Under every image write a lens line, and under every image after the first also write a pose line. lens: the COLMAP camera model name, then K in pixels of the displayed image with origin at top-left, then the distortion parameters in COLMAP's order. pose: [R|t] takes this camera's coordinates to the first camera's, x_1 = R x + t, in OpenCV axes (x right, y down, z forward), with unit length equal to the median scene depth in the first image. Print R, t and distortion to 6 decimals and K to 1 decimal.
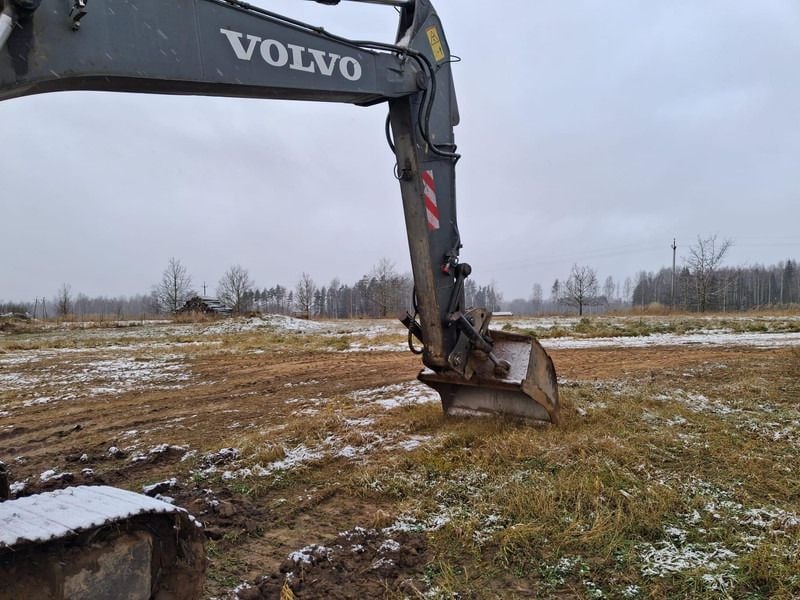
lens RADIAL K [[604.5, 0, 401.3], [0, 604.5, 313.2], [0, 0, 1]] dist [0.036274, -0.070835]
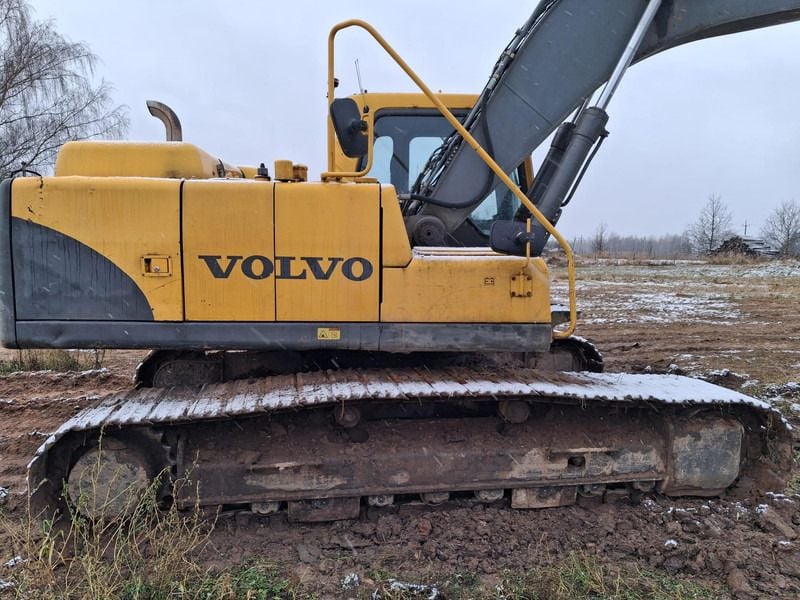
lens RADIAL K [[618.3, 0, 396.0], [0, 618.3, 308.7], [0, 0, 1]] dist [0.002052, 0.000928]
pose [[0.683587, 0.101295, -0.722806, -0.012163], [-0.037064, 0.993862, 0.104229, 0.016361], [0.728927, -0.044459, 0.683146, -0.105921]]
